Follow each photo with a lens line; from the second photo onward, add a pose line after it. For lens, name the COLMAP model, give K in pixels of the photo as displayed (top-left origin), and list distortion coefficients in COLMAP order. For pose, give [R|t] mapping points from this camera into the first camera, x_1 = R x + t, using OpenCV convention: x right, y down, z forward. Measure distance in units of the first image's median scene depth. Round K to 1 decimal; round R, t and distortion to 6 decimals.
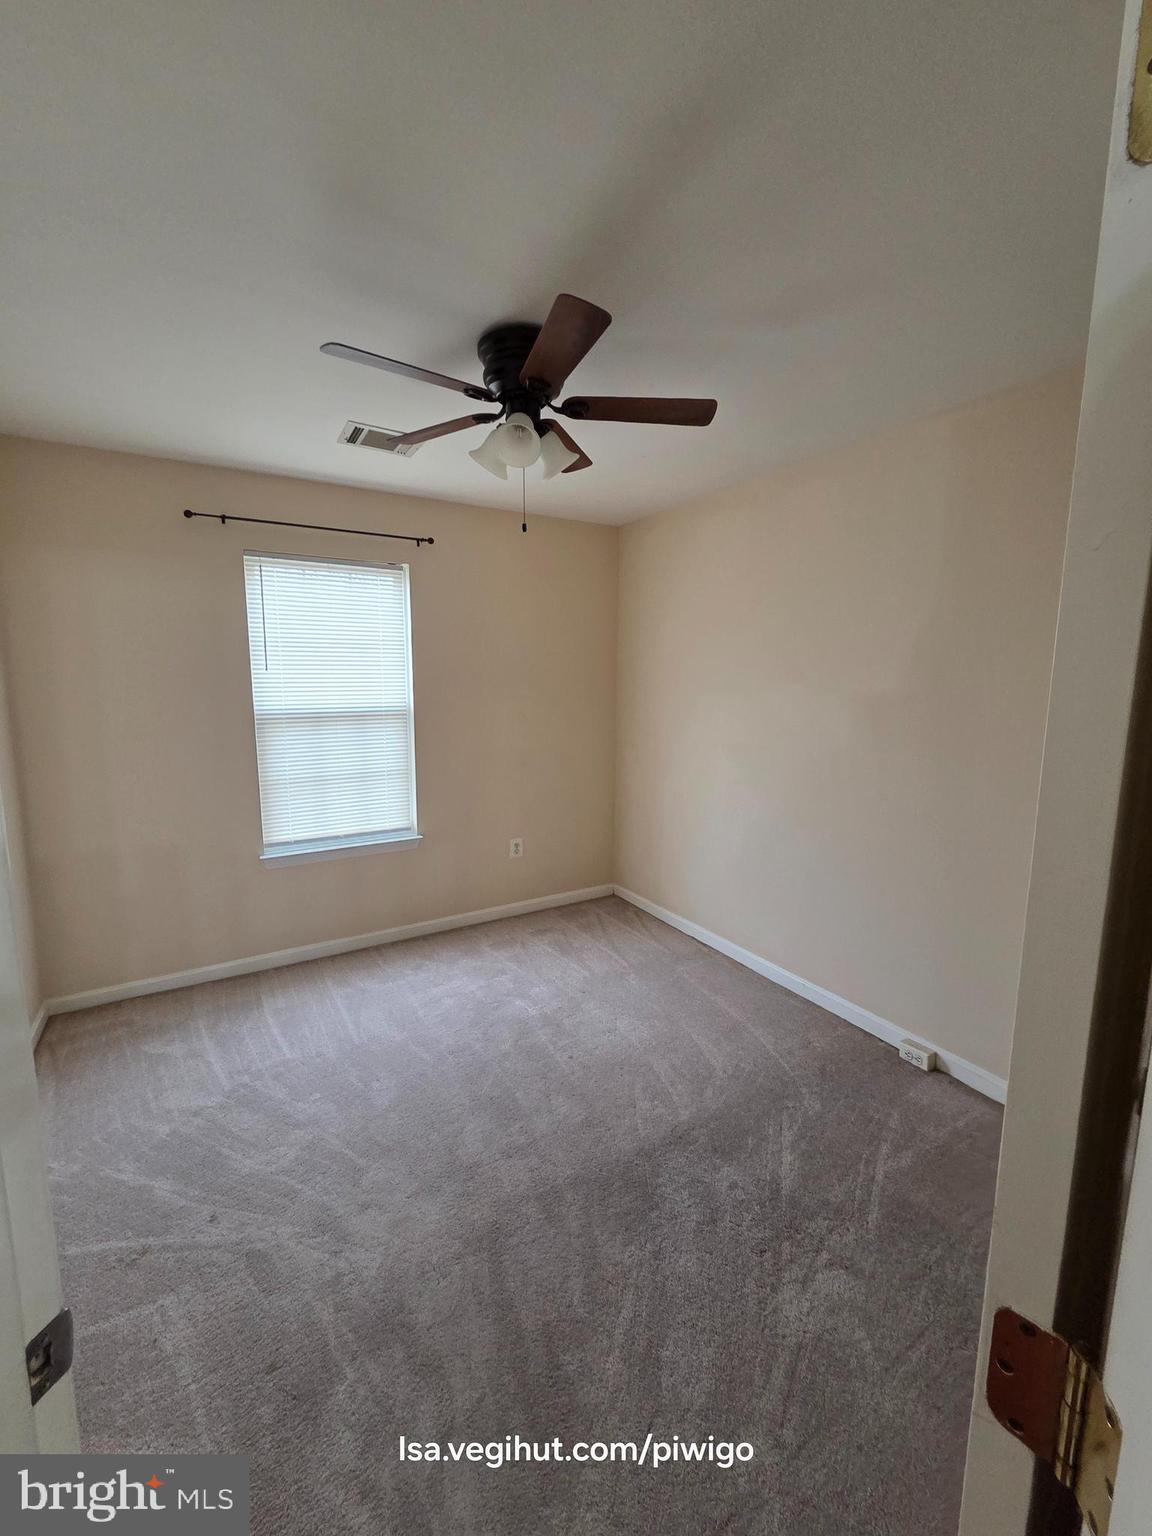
lens RADIAL K [[635.1, 0, 577.1], [0, 635.1, 761.2], [0, 0, 1]] dist [0.015124, -0.000443]
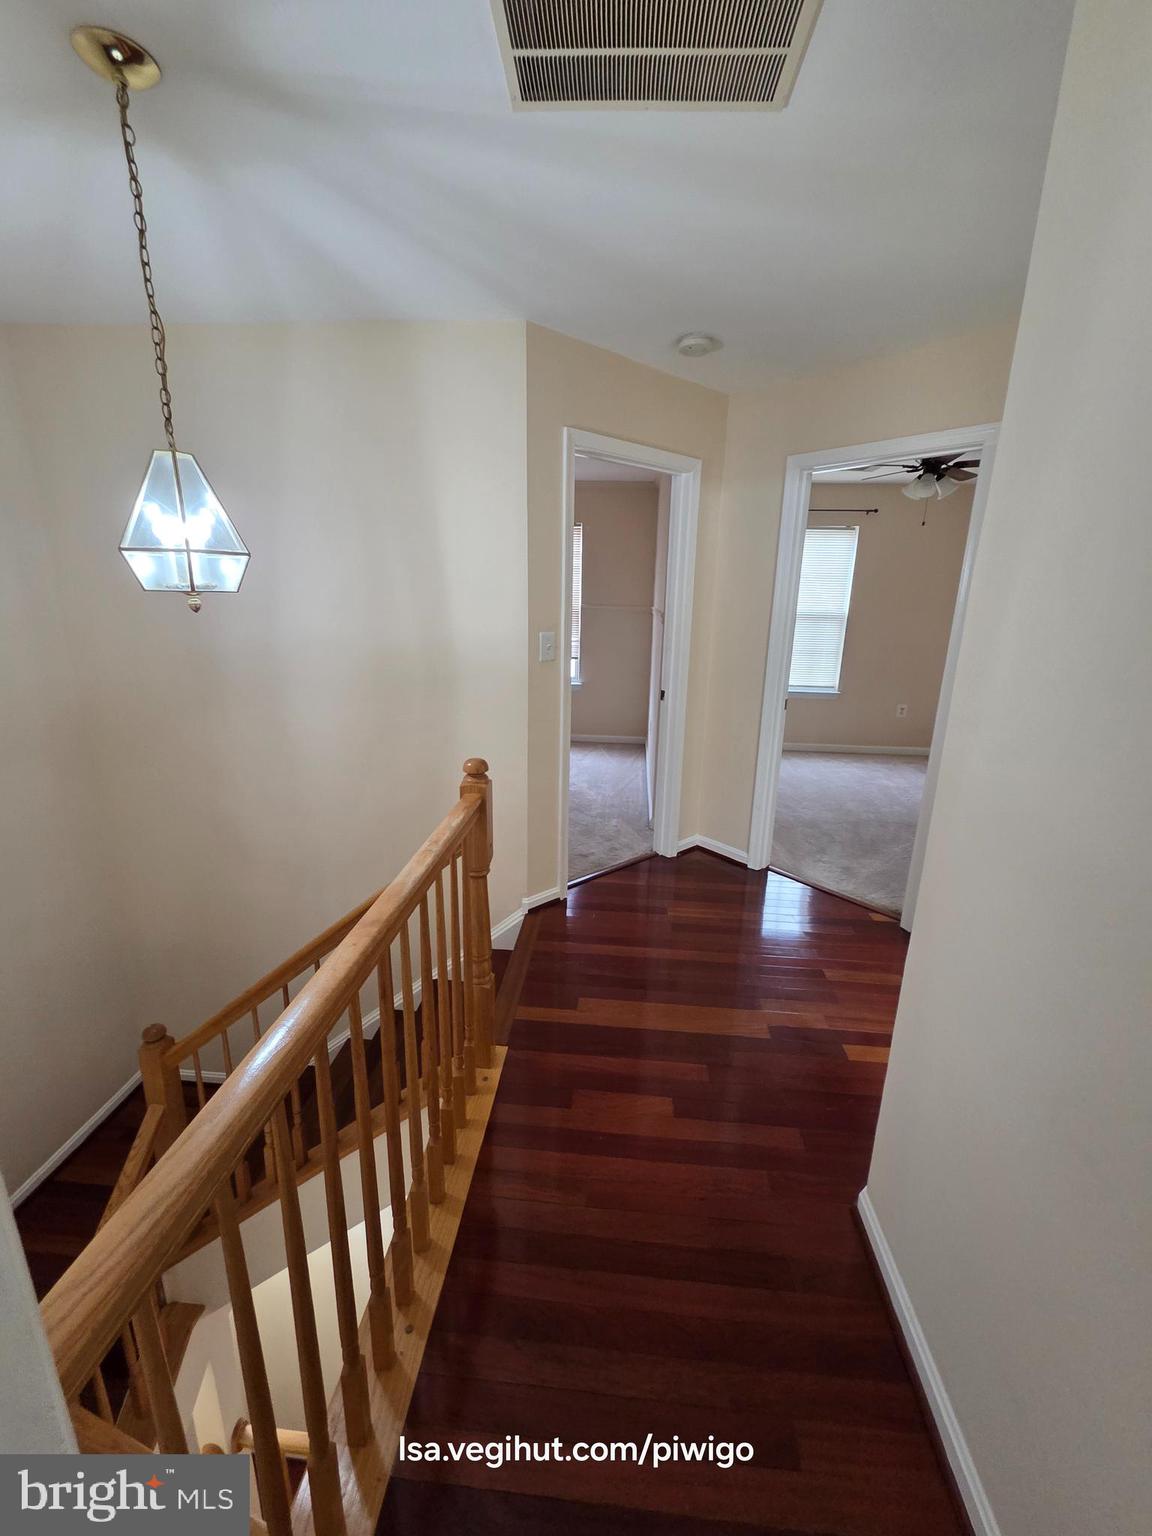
lens RADIAL K [[635.1, 0, 577.1], [0, 635.1, 761.2], [0, 0, 1]] dist [0.015124, -0.000443]
pose [[0.813775, 0.165219, -0.557201, 0.223200], [-0.098157, 0.984040, 0.148428, 0.161492], [0.572831, -0.066094, 0.817005, -1.107276]]
